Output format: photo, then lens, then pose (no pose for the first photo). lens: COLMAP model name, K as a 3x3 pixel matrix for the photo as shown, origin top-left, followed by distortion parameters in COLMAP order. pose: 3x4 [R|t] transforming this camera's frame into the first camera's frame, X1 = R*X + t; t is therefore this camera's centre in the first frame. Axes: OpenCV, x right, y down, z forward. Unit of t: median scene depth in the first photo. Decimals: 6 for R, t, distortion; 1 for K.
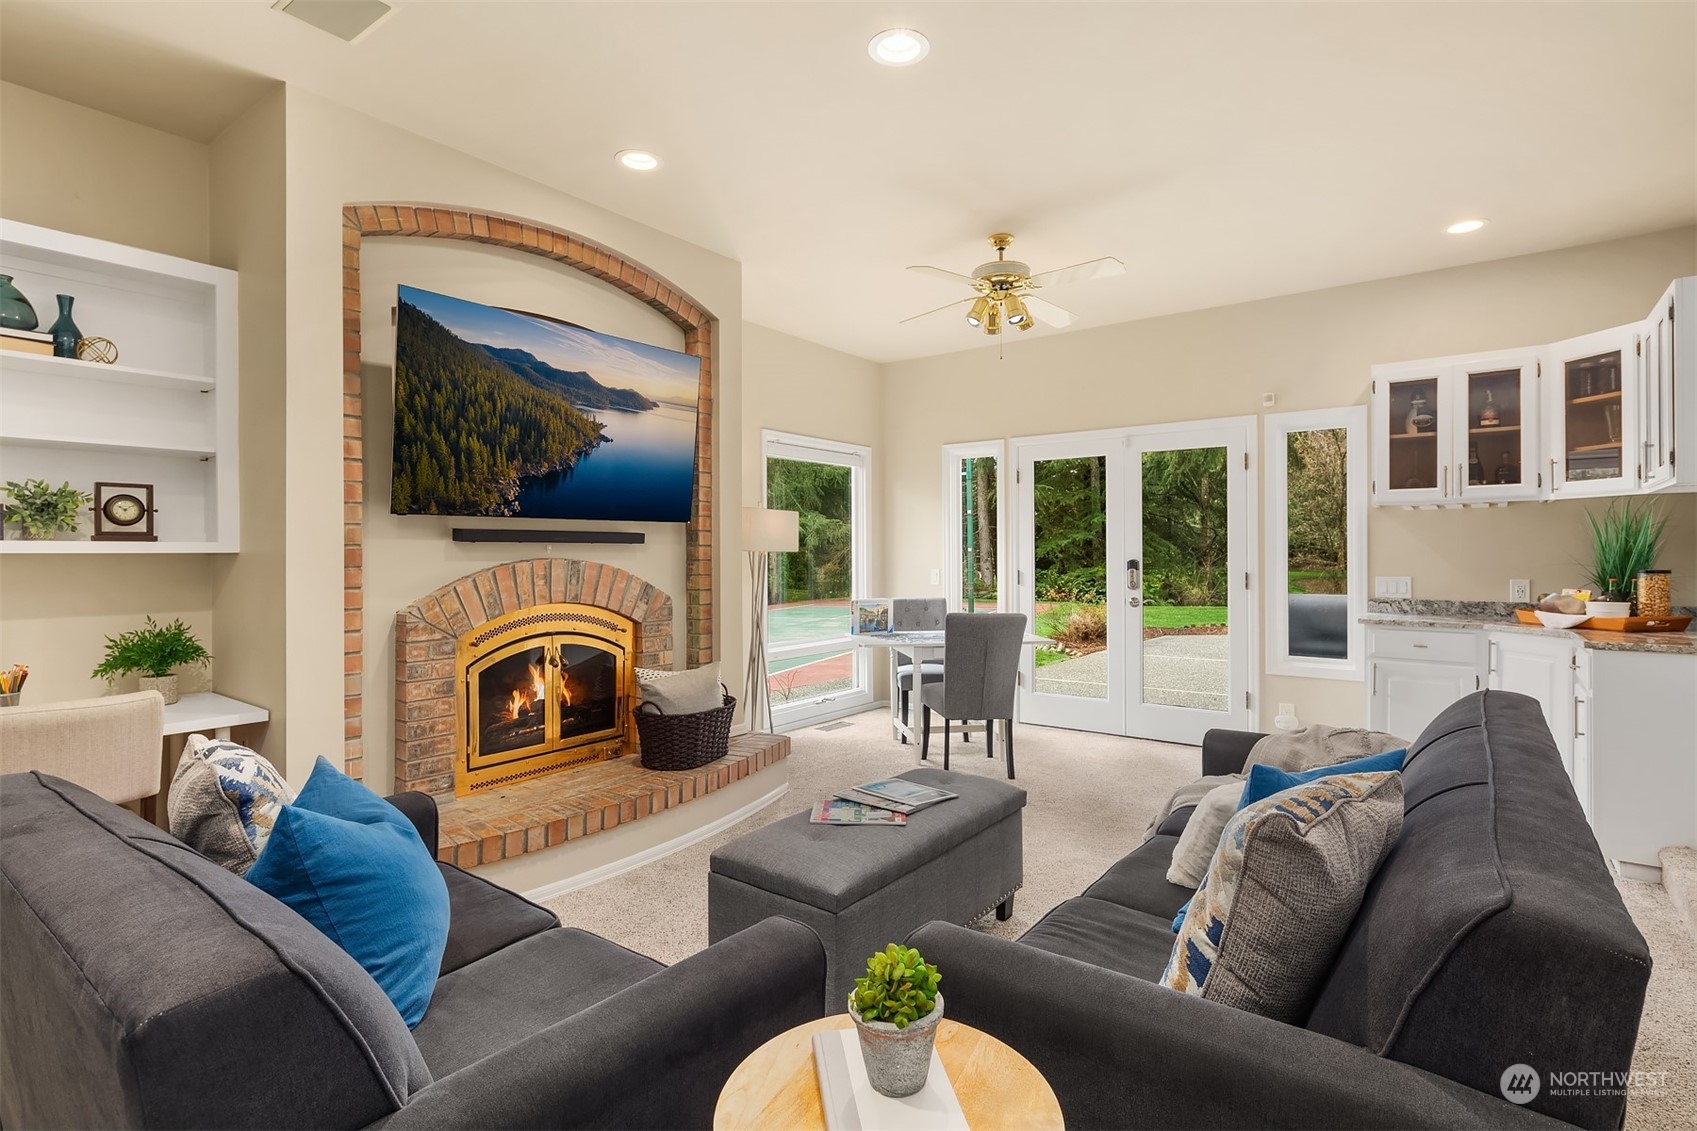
lens RADIAL K [[833.0, 0, 839.4], [0, 833.0, 557.3], [0, 0, 1]] dist [0.002951, -0.004156]
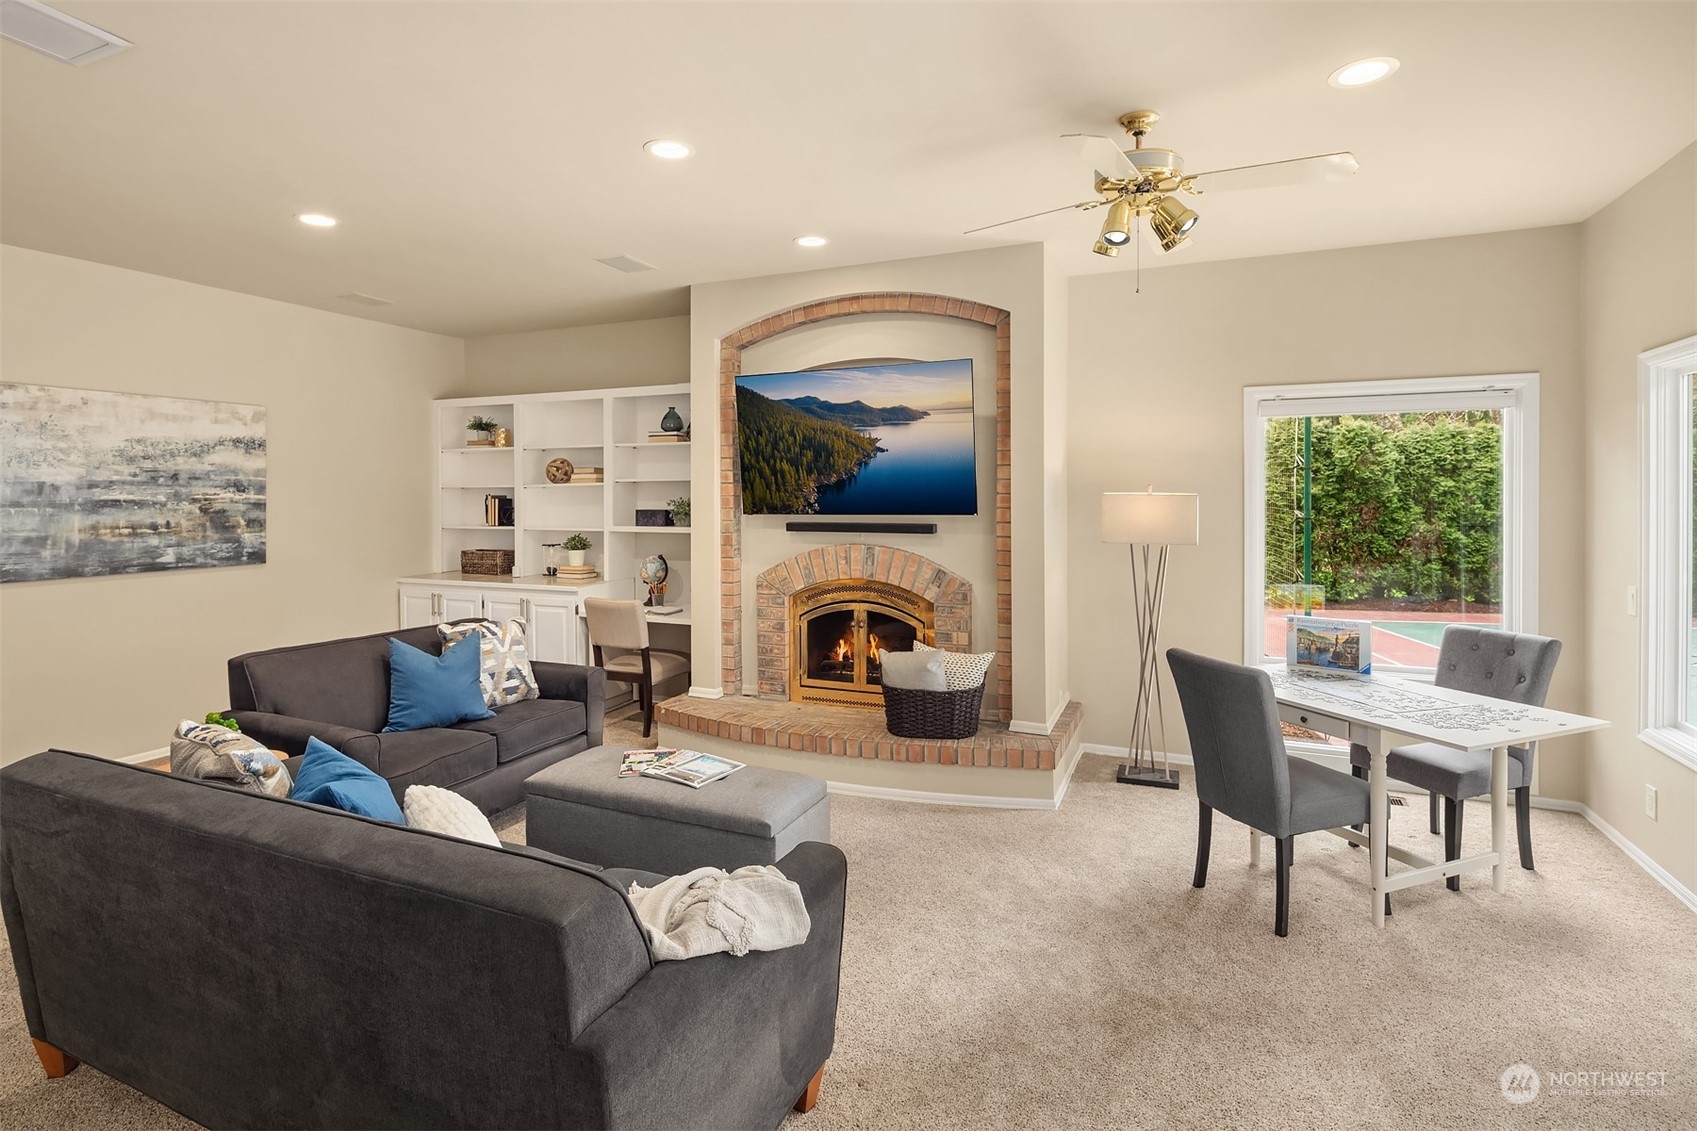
lens RADIAL K [[833.0, 0, 858.1], [0, 833.0, 495.8], [0, 0, 1]] dist [0.002951, -0.004156]
pose [[0.245789, 0.009131, -0.969280, 0.950049], [-0.003183, 0.999958, 0.008613, -0.088515], [0.969318, 0.000969, 0.245808, 0.696999]]
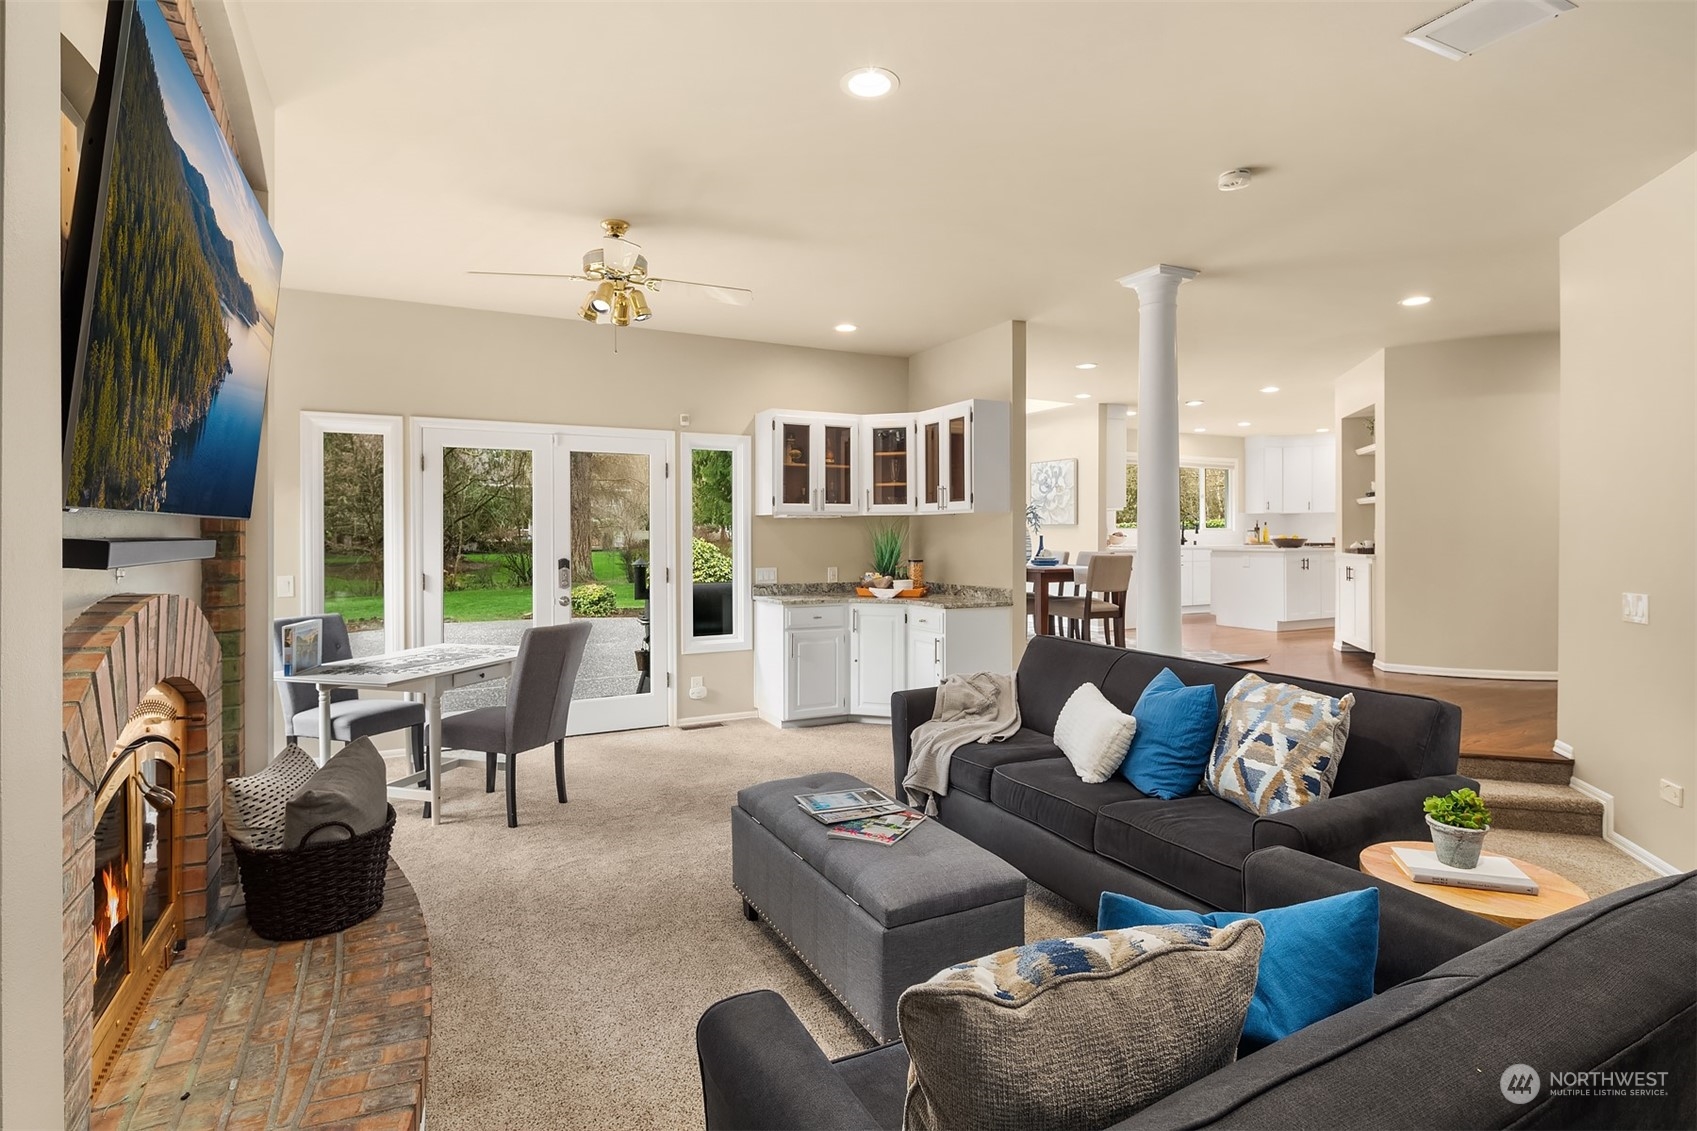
lens RADIAL K [[833.0, 0, 856.2], [0, 833.0, 523.6], [0, 0, 1]] dist [0.002951, -0.004156]
pose [[0.420370, 0.014746, 0.907233, -0.633688], [0.005324, 0.999811, -0.018718, -0.028283], [-0.907337, 0.012698, 0.420212, 0.414411]]
